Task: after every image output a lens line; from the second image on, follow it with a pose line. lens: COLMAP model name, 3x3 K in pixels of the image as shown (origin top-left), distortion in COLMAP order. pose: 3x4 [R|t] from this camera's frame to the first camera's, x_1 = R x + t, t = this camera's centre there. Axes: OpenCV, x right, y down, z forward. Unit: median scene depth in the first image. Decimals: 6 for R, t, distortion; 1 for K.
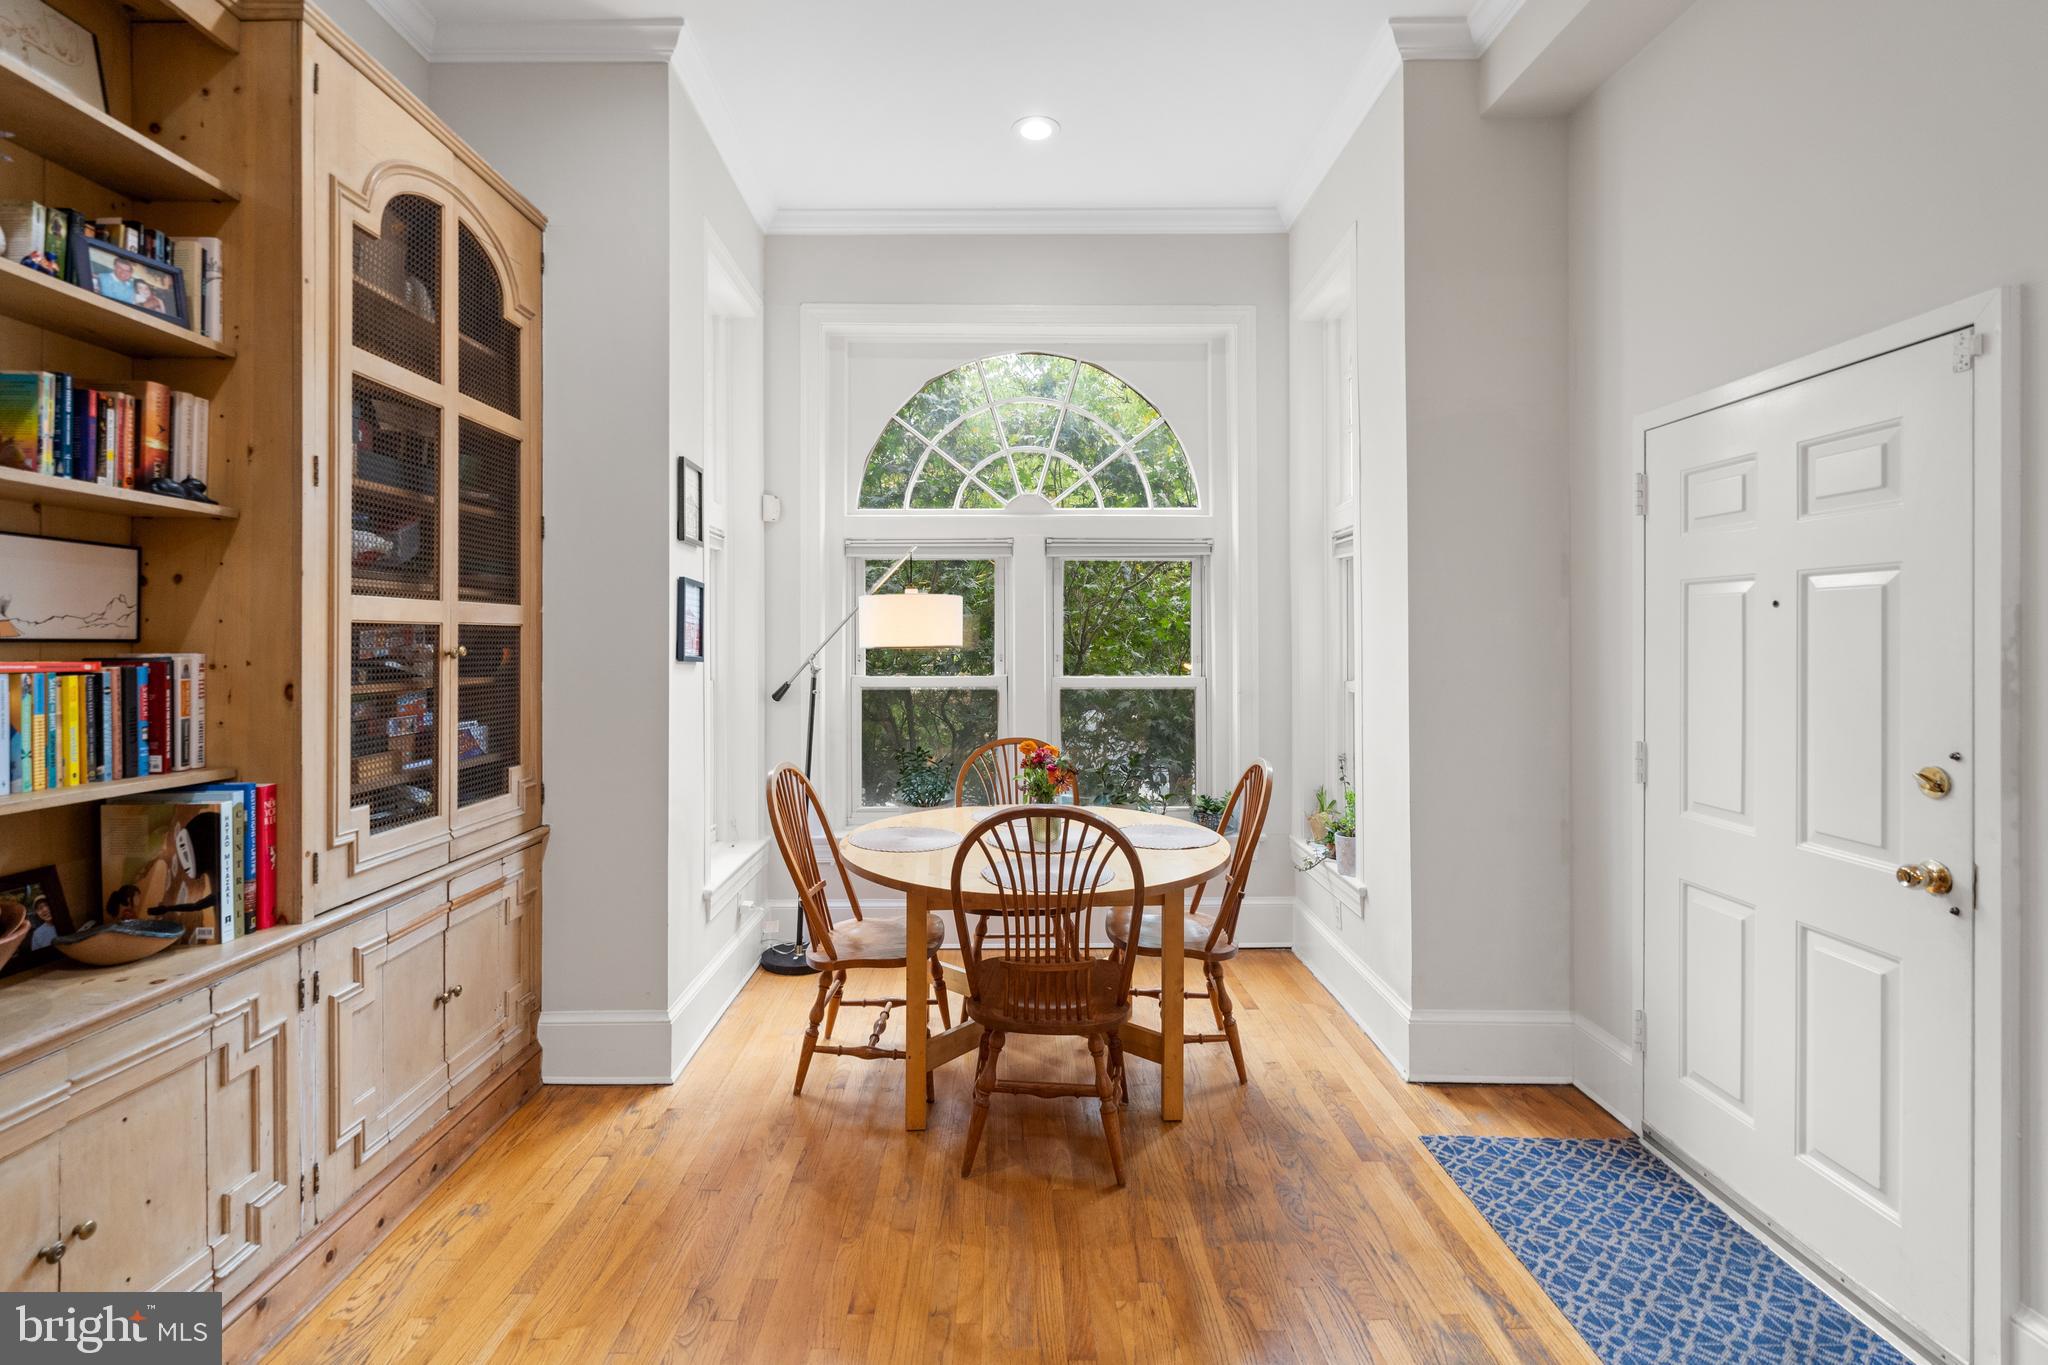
lens RADIAL K [[923.5, 0, 1002.5], [0, 923.5, 625.8], [0, 0, 1]] dist [-0.003402, 0.001882]
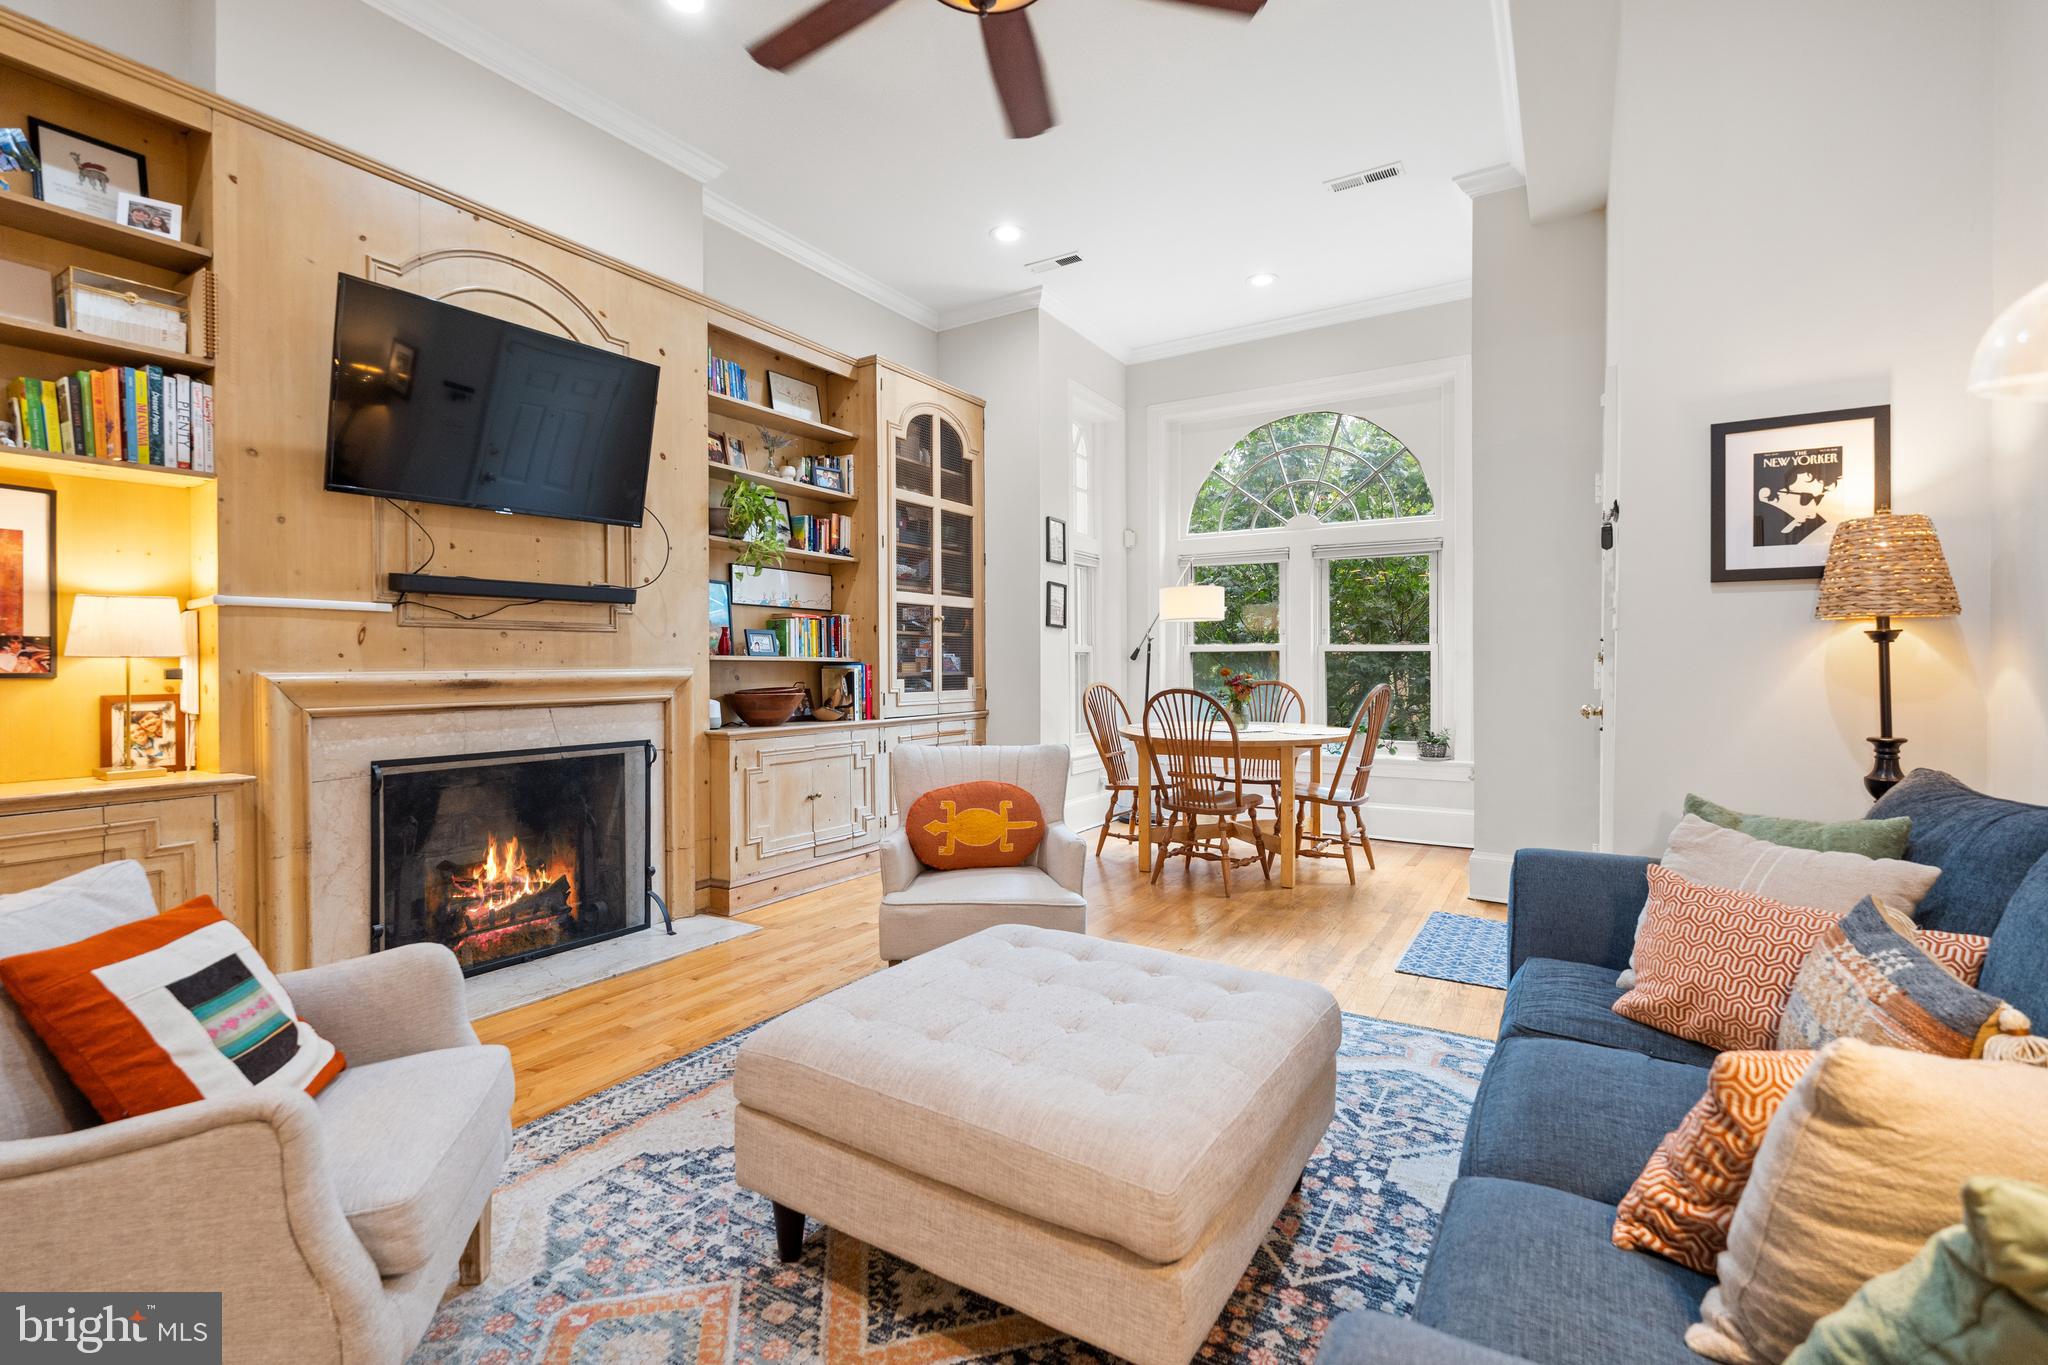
lens RADIAL K [[923.5, 0, 1009.0], [0, 923.5, 661.2], [0, 0, 1]] dist [-0.003402, 0.001882]
pose [[0.842757, 0.000402, -0.538294, 0.636474], [0.007688, 0.999889, 0.012783, 0.090990], [0.538239, -0.014911, 0.842660, -0.664979]]
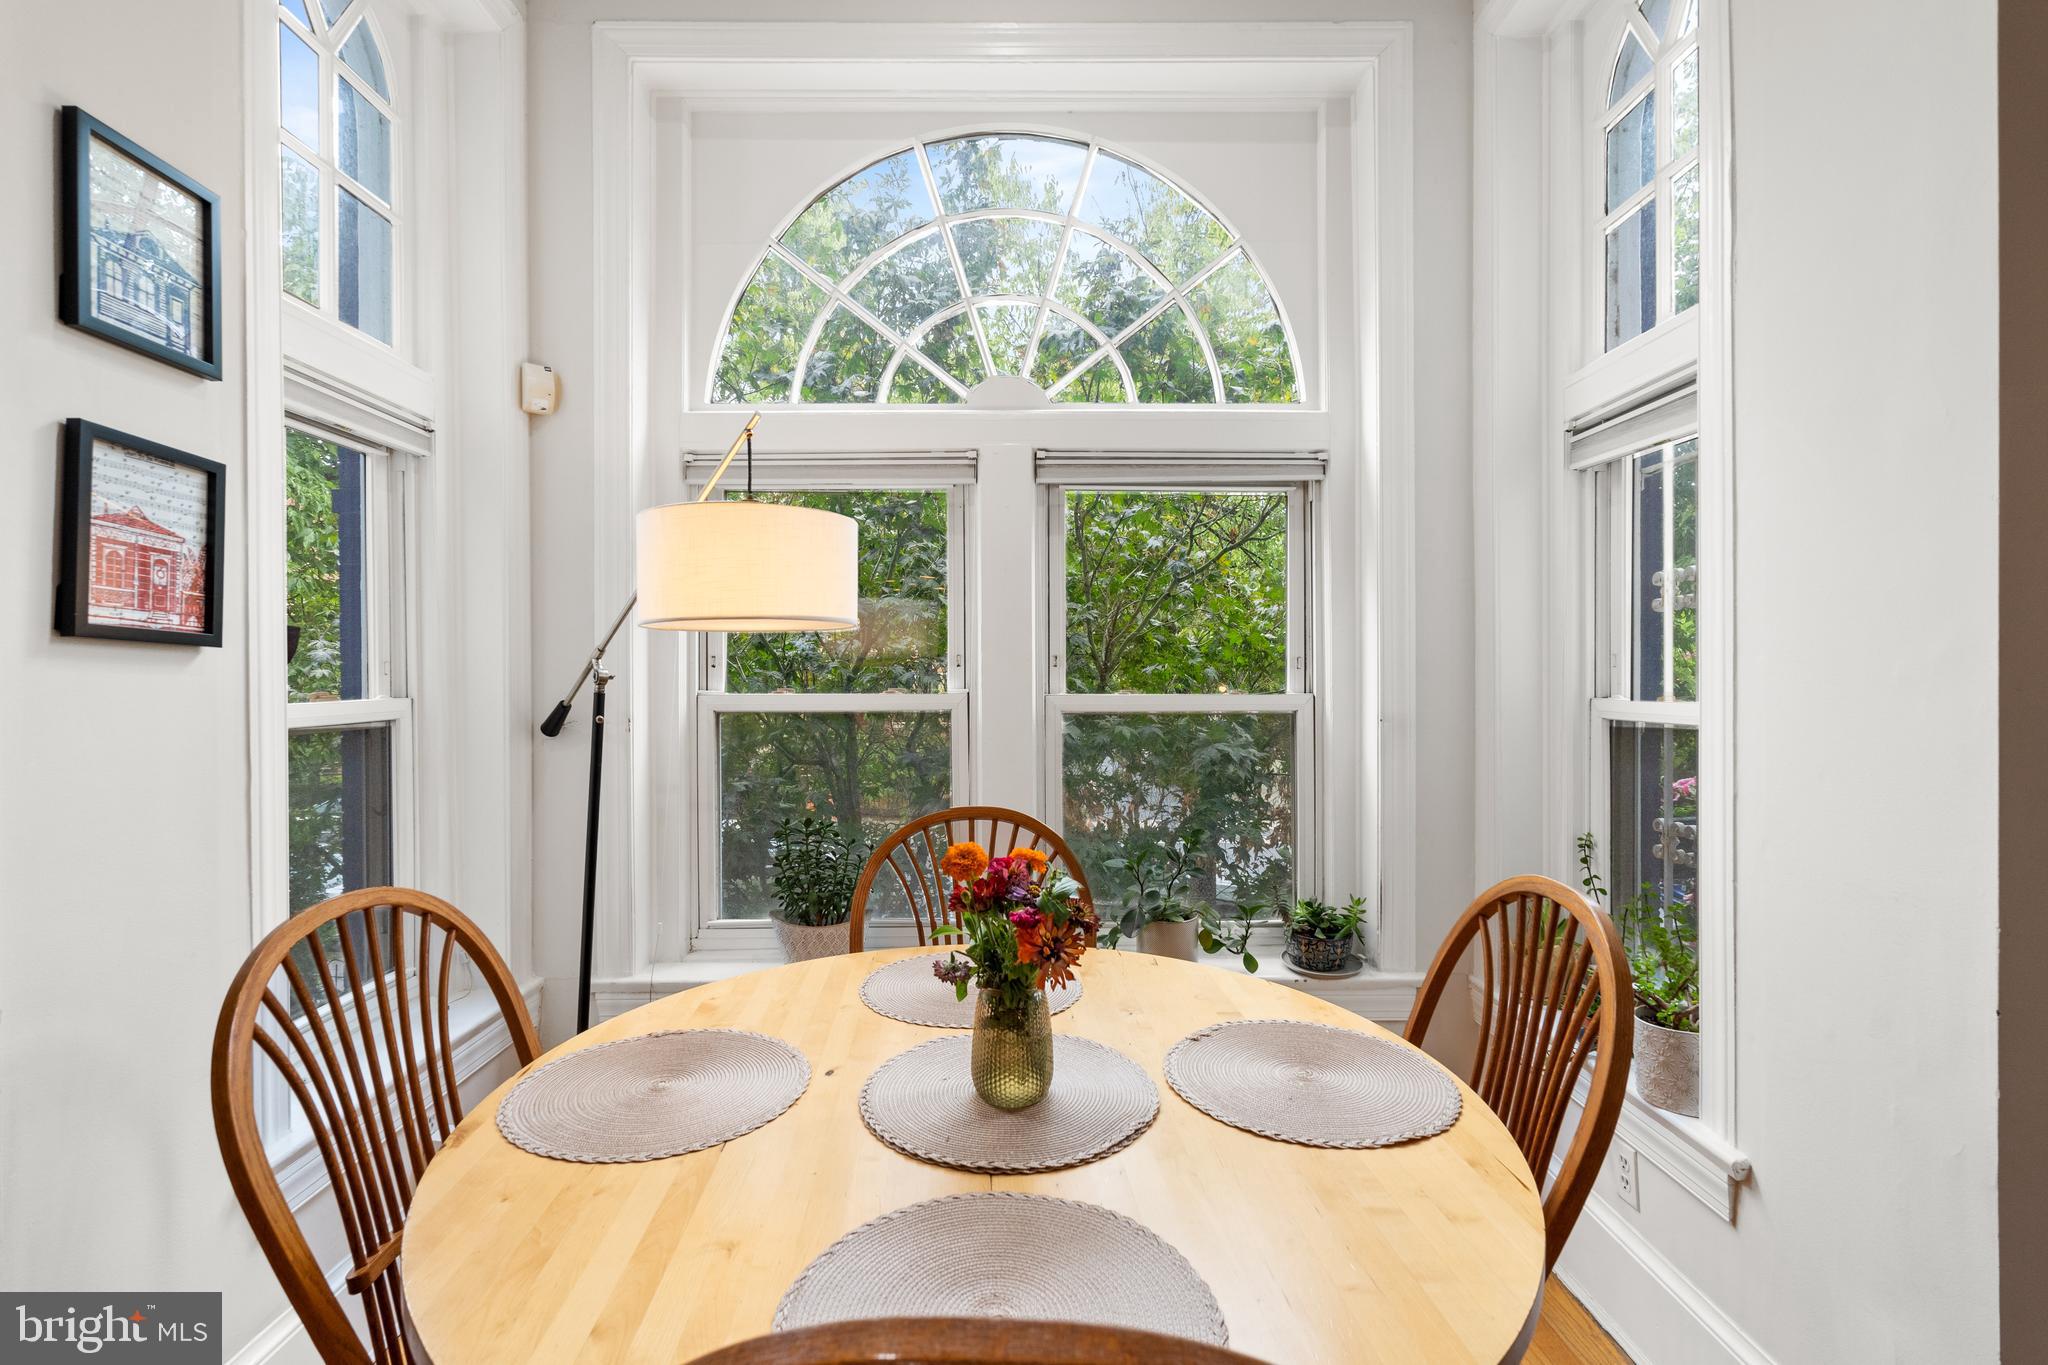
lens RADIAL K [[923.5, 0, 1014.2], [0, 923.5, 671.3], [0, 0, 1]] dist [-0.003402, 0.001882]
pose [[0.999997, -0.000224, 0.002558, 0.050368], [0.000186, 0.999892, 0.014703, 0.051234], [-0.002561, -0.014703, 0.999889, 0.663387]]
